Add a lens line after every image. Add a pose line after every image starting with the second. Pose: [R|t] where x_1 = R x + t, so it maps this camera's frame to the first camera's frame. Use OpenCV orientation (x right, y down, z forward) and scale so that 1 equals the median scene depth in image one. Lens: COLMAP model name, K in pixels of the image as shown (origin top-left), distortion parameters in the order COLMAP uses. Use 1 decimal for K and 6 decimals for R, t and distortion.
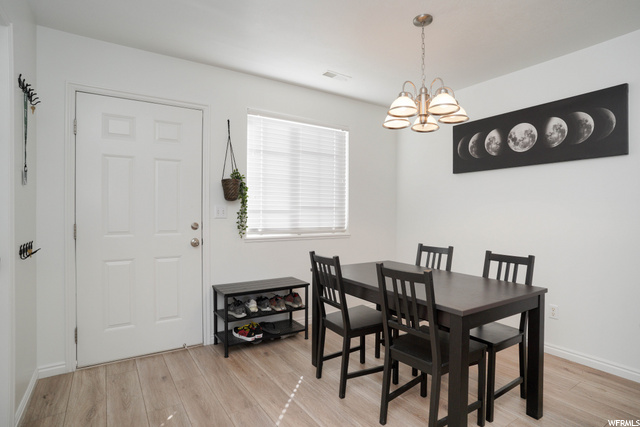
lens RADIAL K [[336.3, 0, 318.9], [0, 336.3, 214.8], [0, 0, 1]] dist [-0.077307, 0.042829]
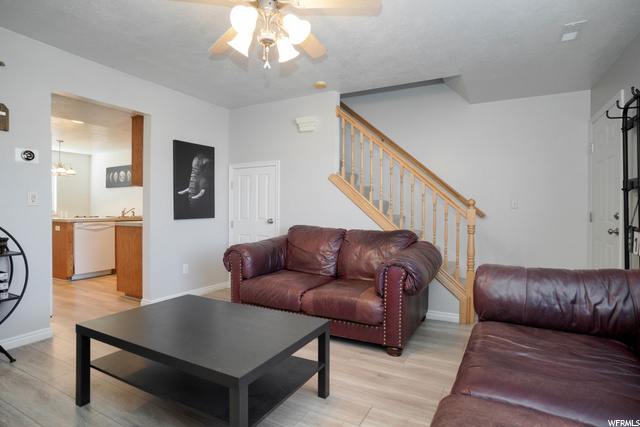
lens RADIAL K [[342.3, 0, 324.0], [0, 342.3, 213.2], [0, 0, 1]] dist [-0.085344, 0.045338]
pose [[0.880665, -0.008158, 0.473670, 0.794764], [0.003284, 0.999933, 0.011117, 0.042211], [-0.473728, -0.008235, 0.880633, -2.235169]]
